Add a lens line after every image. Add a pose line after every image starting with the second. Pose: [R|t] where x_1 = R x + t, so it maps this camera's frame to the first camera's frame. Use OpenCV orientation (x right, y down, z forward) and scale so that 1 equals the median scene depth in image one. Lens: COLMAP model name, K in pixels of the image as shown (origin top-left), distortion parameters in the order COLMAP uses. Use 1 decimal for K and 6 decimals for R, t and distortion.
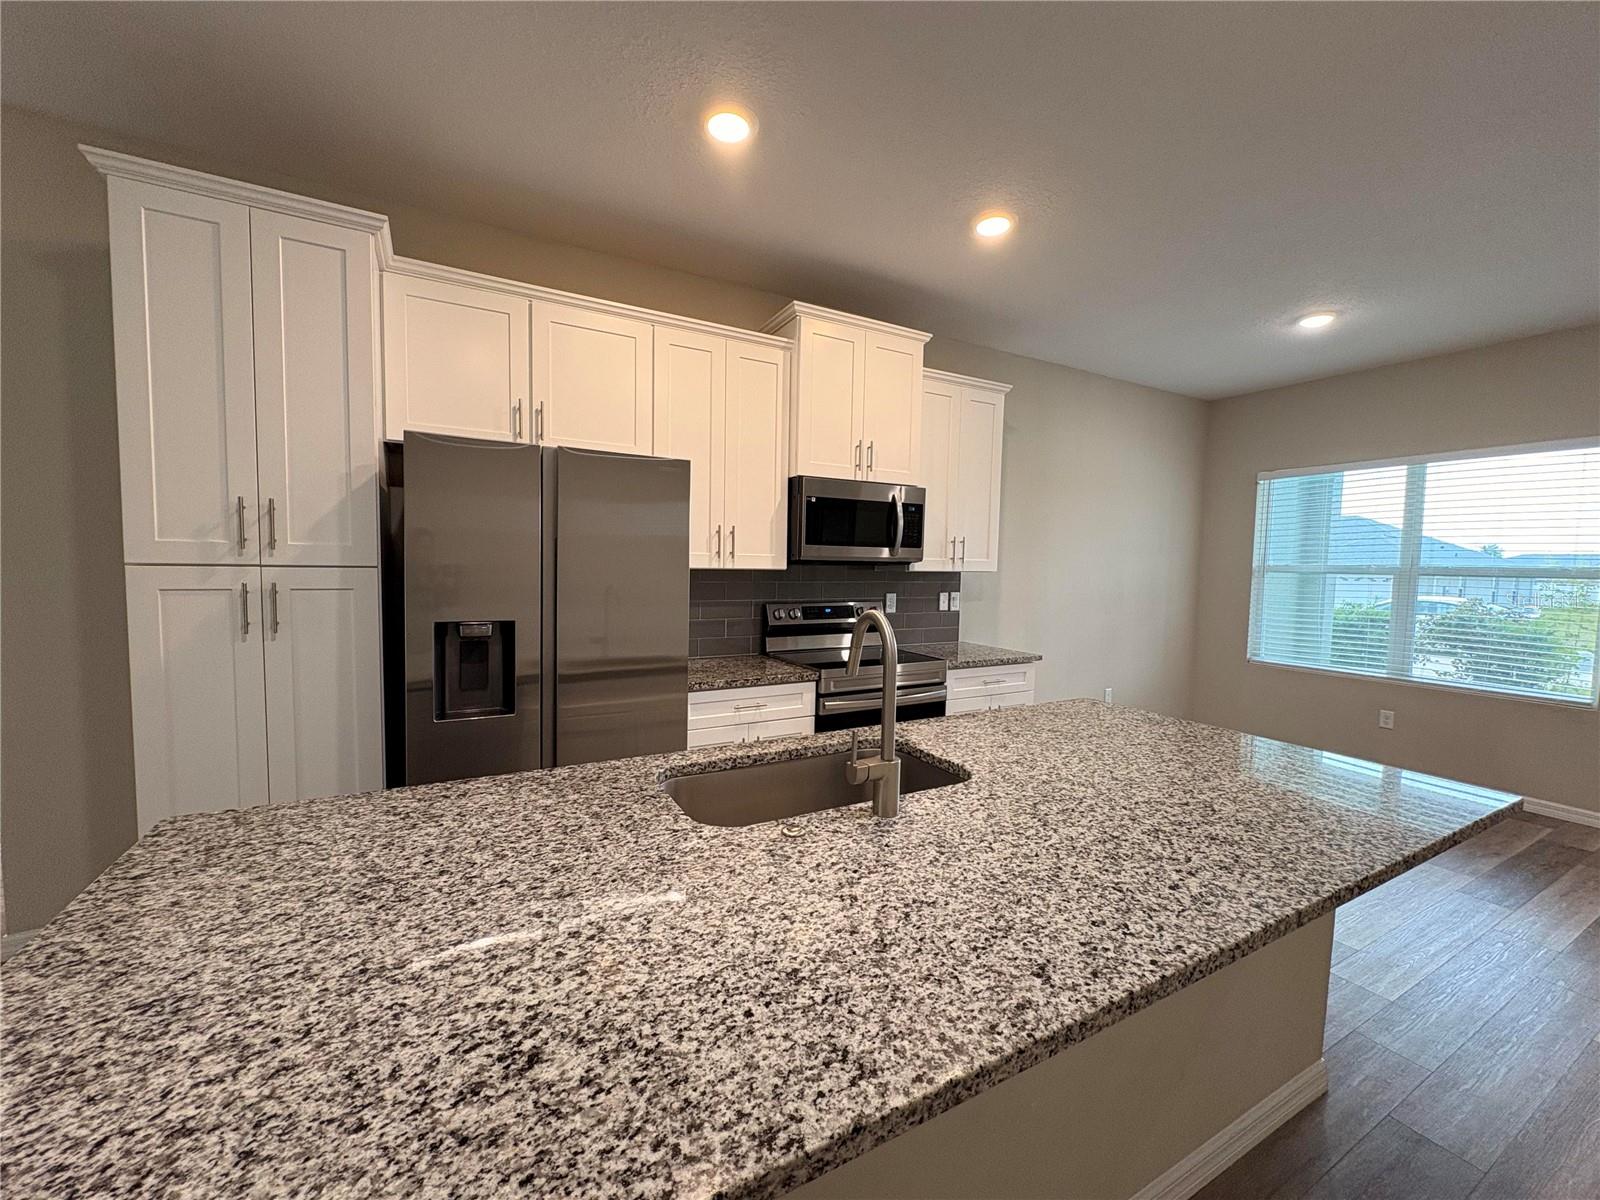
lens RADIAL K [[637.7, 0, 800.0], [0, 637.7, 600.0], [0, 0, 1]] dist [-0.001465, 0.000152]
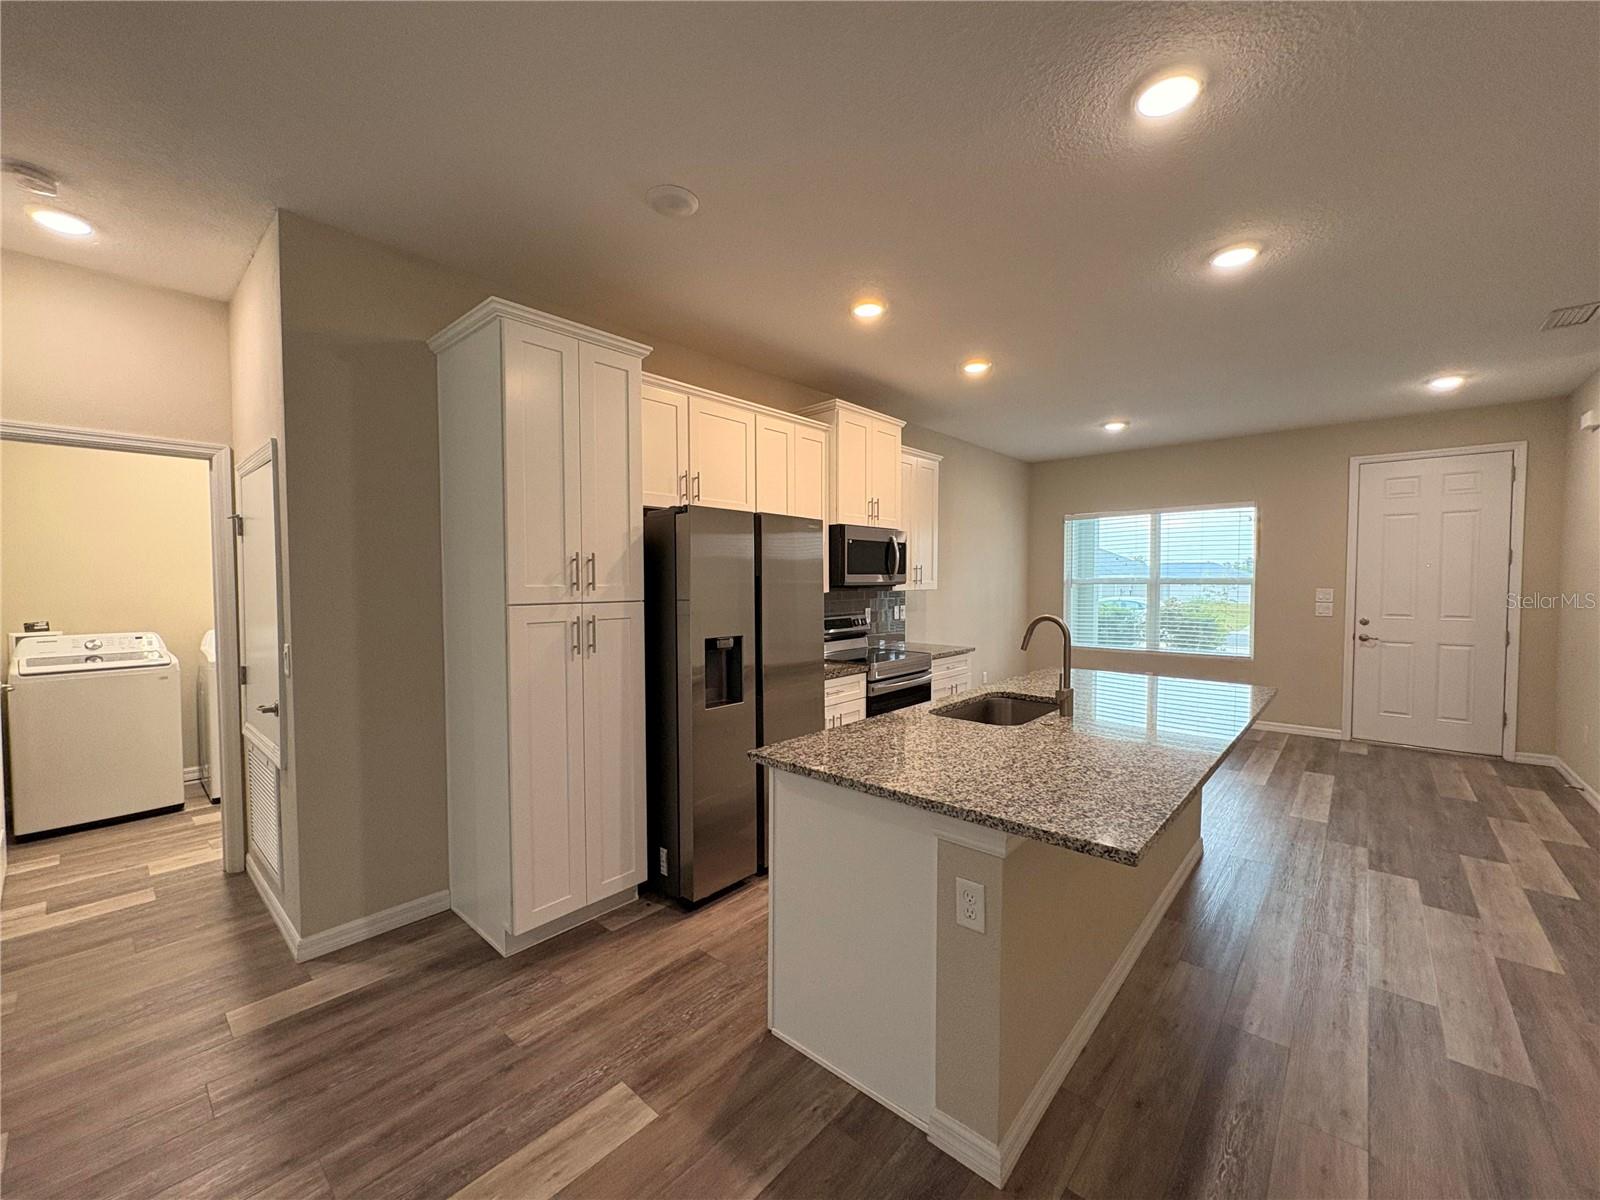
lens RADIAL K [[637.7, 0, 800.0], [0, 637.7, 600.0], [0, 0, 1]] dist [-0.001465, 0.000152]
pose [[0.943682, -0.032240, 0.329278, -0.589636], [0.040319, 0.999029, -0.017734, -0.012117], [-0.328387, 0.030011, 0.944066, -0.284501]]
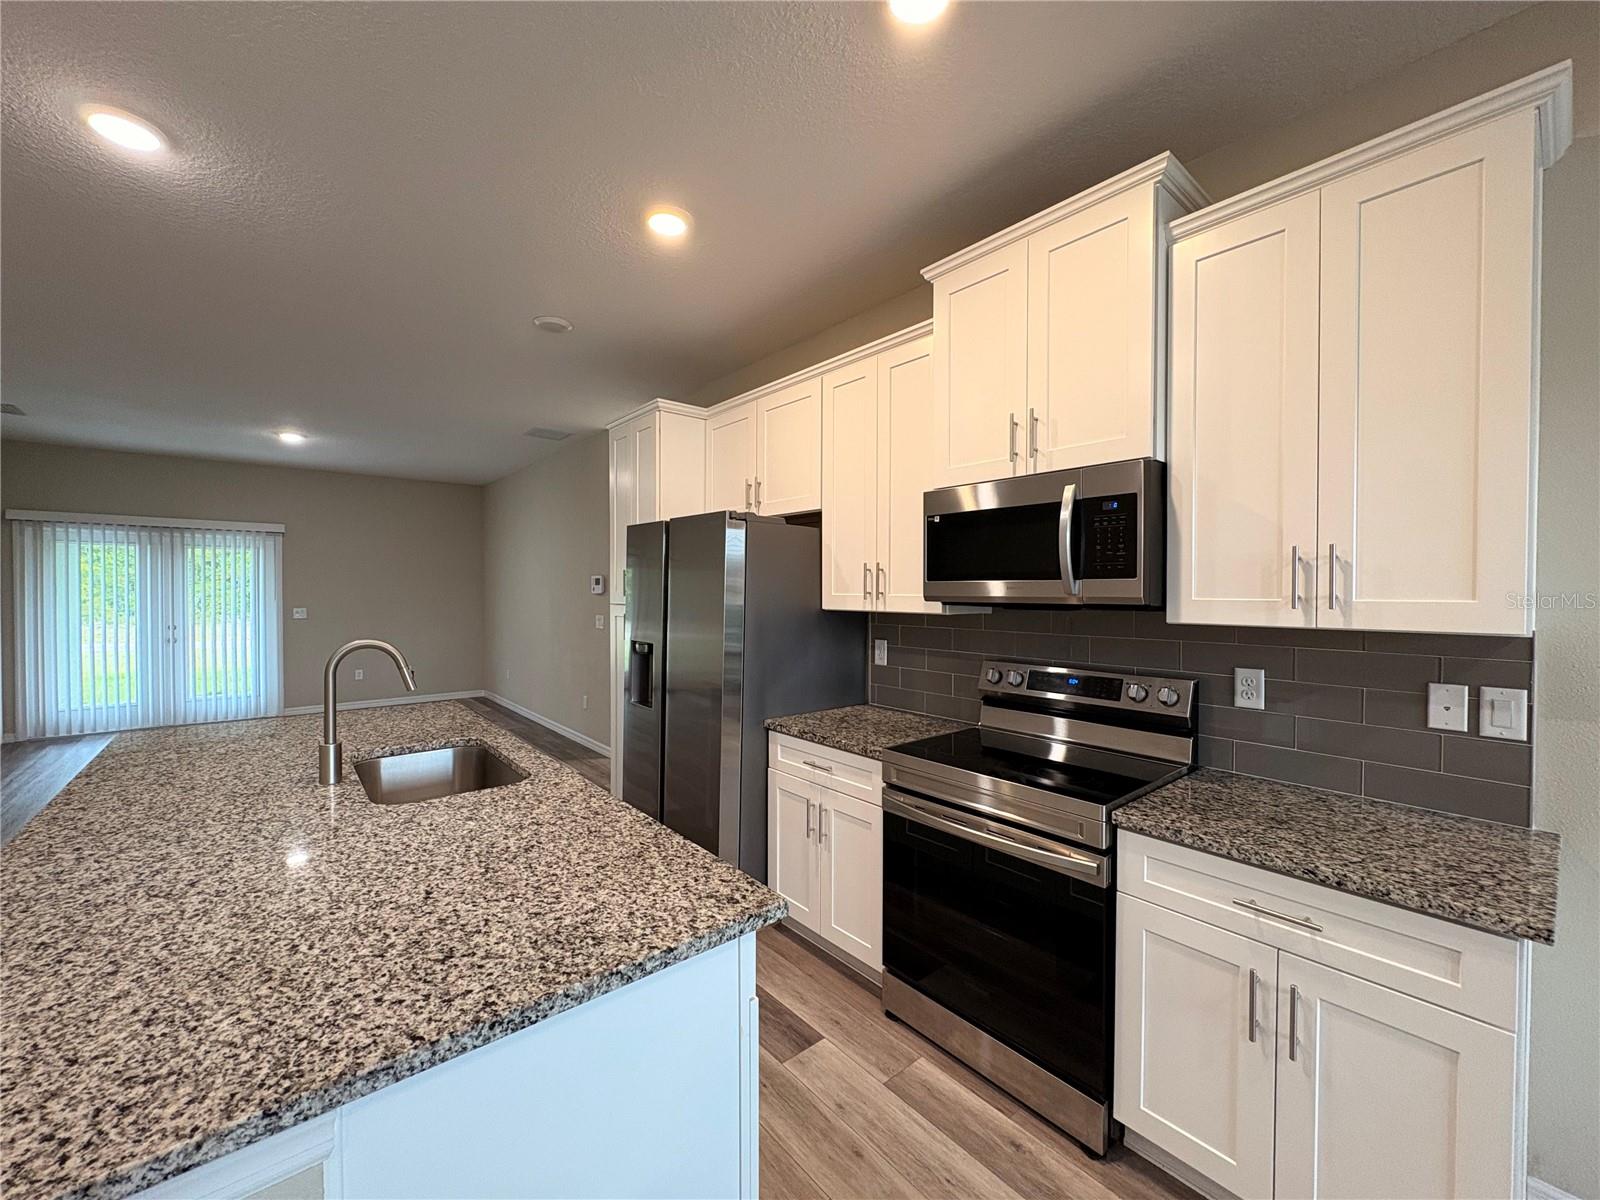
lens RADIAL K [[636.5, 0, 800.0], [0, 636.5, 600.0], [0, 0, 1]] dist [0.000818, -0.000038]
pose [[0.193493, -0.001875, -0.981100, 0.773878], [-0.059505, 0.998135, -0.013644, -0.049811], [0.979295, 0.061021, 0.193021, 0.775075]]
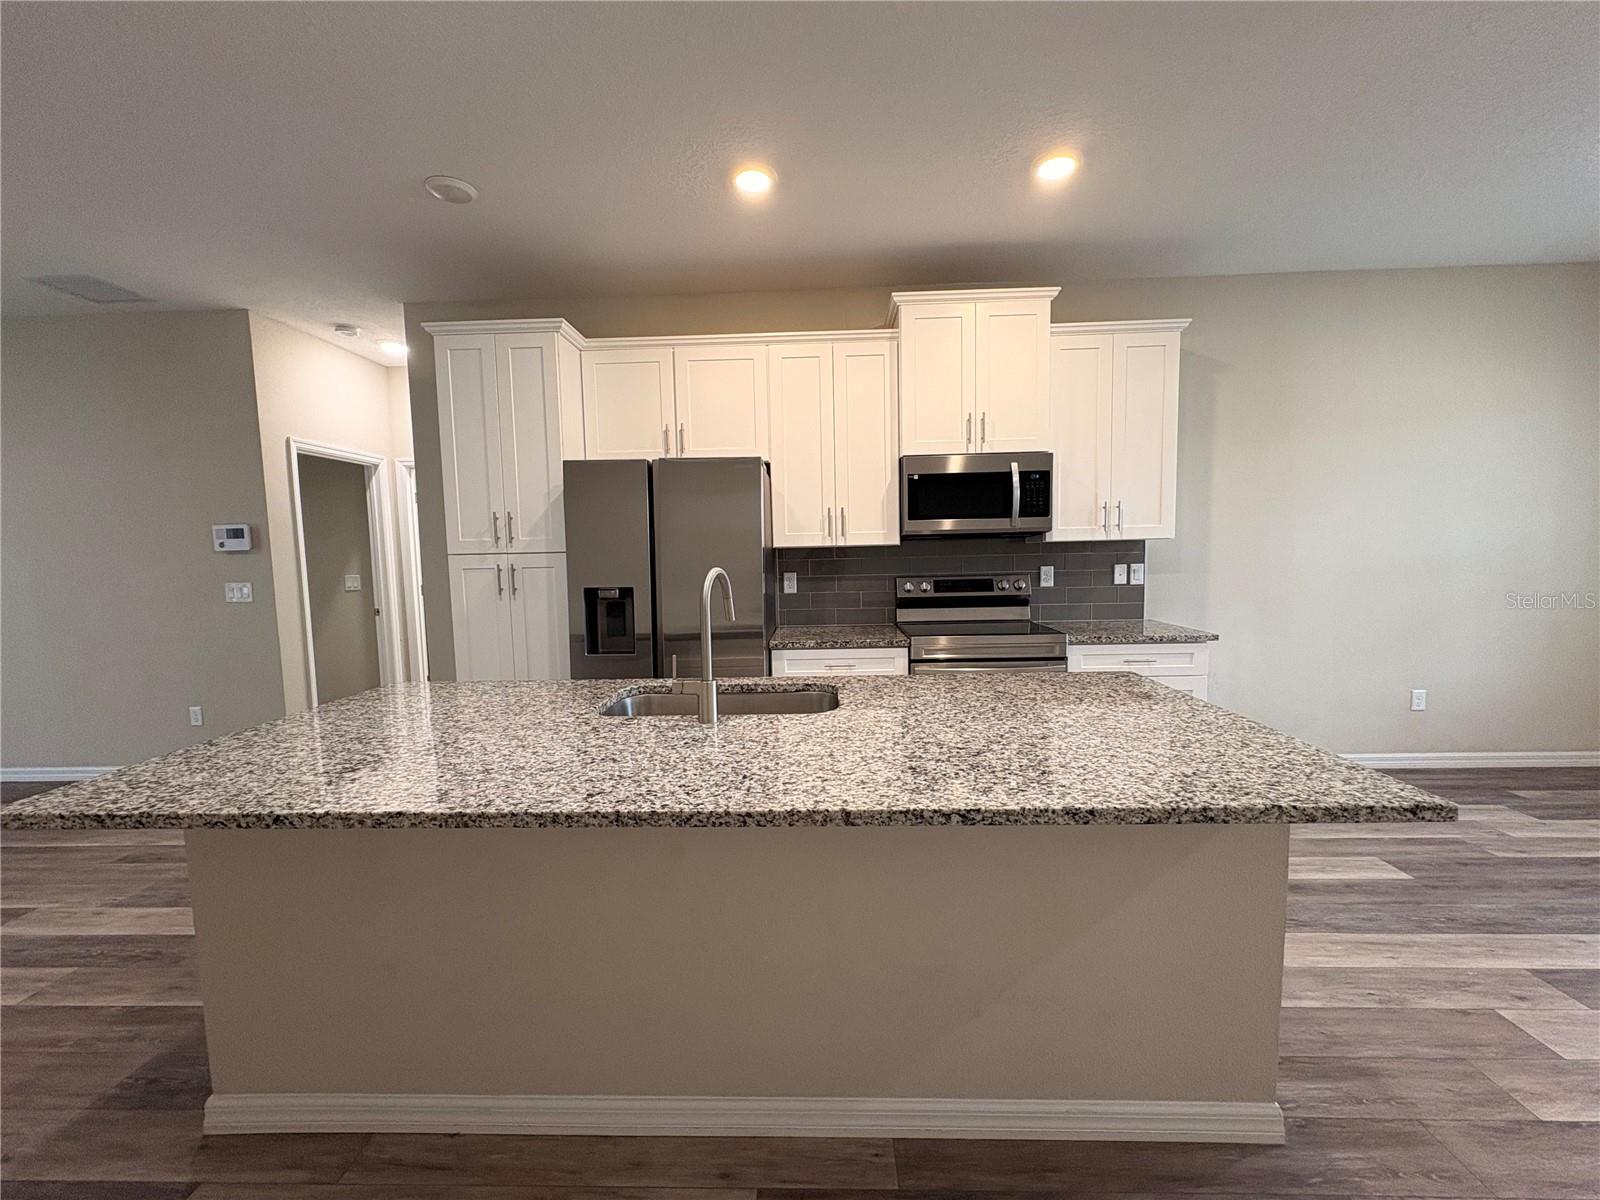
lens RADIAL K [[637.7, 0, 800.0], [0, 637.7, 600.0], [0, 0, 1]] dist [-0.001465, 0.000152]
pose [[0.858449, 0.003556, -0.512887, 0.435553], [0.006844, 0.999808, 0.018387, 0.027660], [0.512853, -0.019295, 0.858259, -0.010223]]
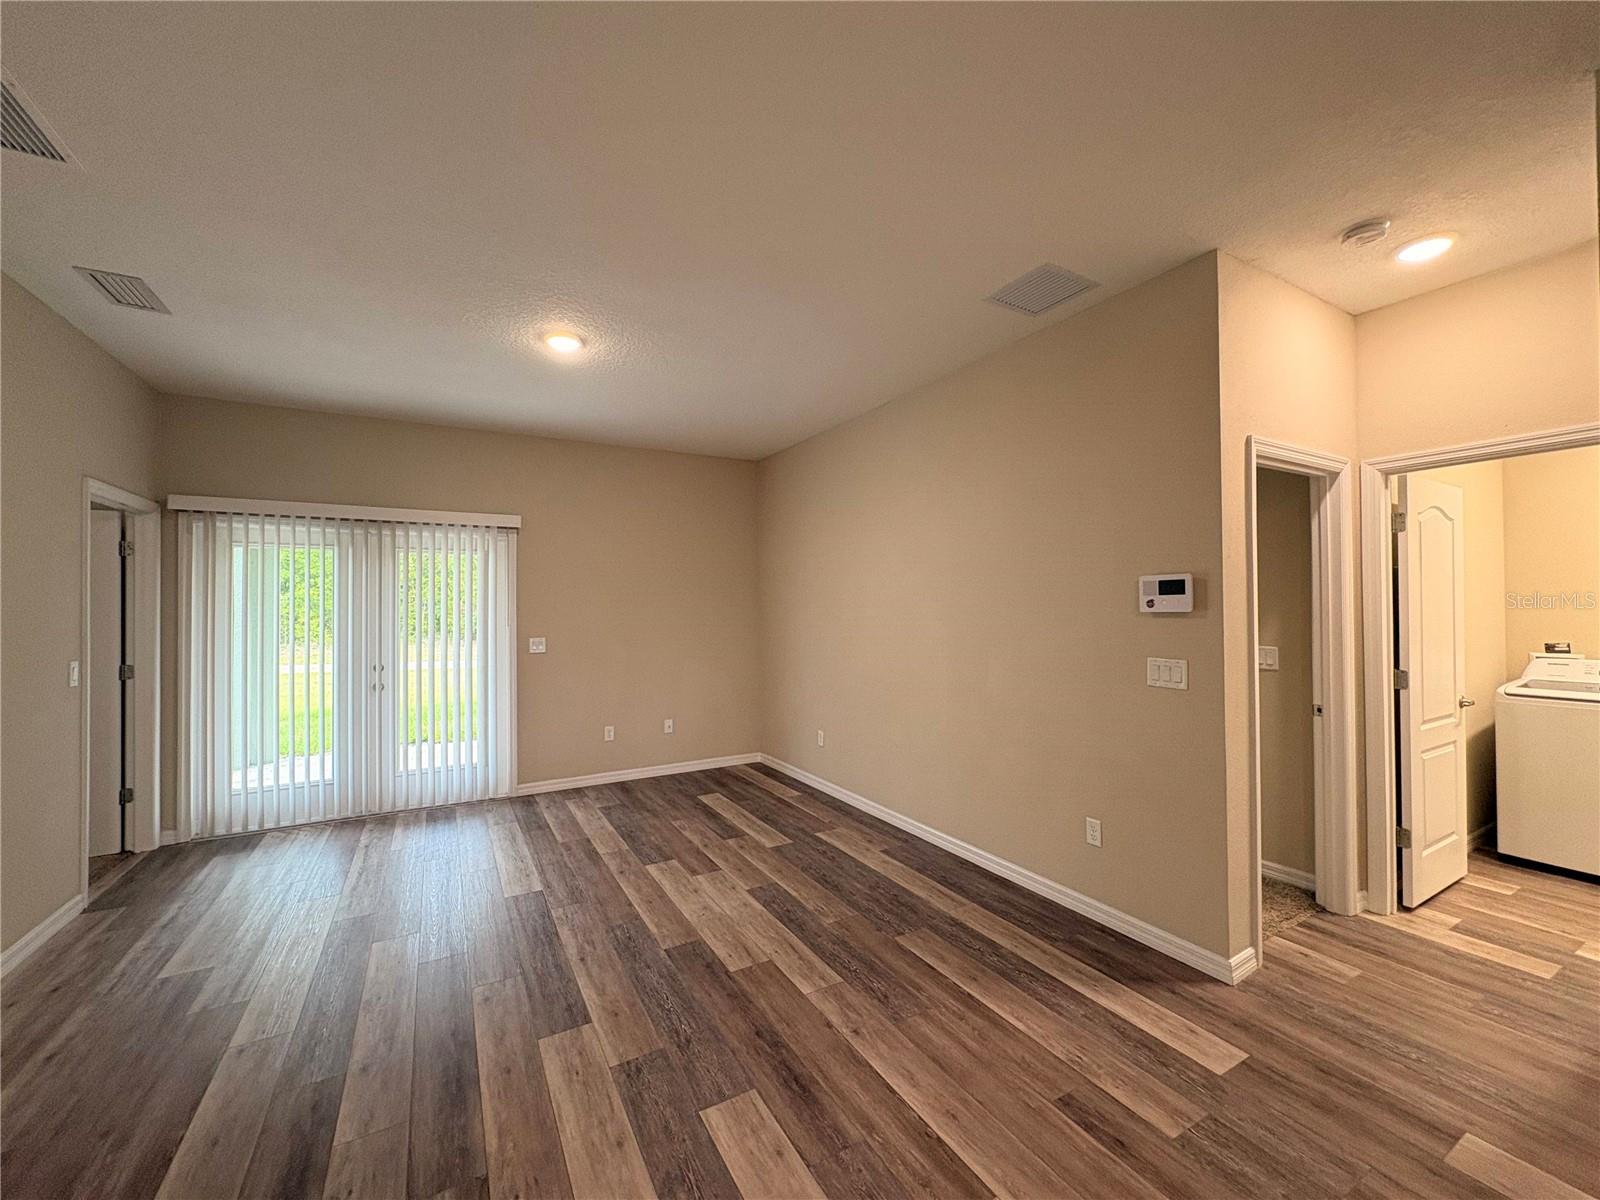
lens RADIAL K [[636.5, 0, 800.0], [0, 636.5, 600.0], [0, 0, 1]] dist [0.000818, -0.000038]
pose [[0.008589, -0.029229, -0.999536, -0.373883], [-0.053463, 0.998130, -0.029647, -0.022317], [0.998533, 0.053693, 0.007010, -0.001566]]
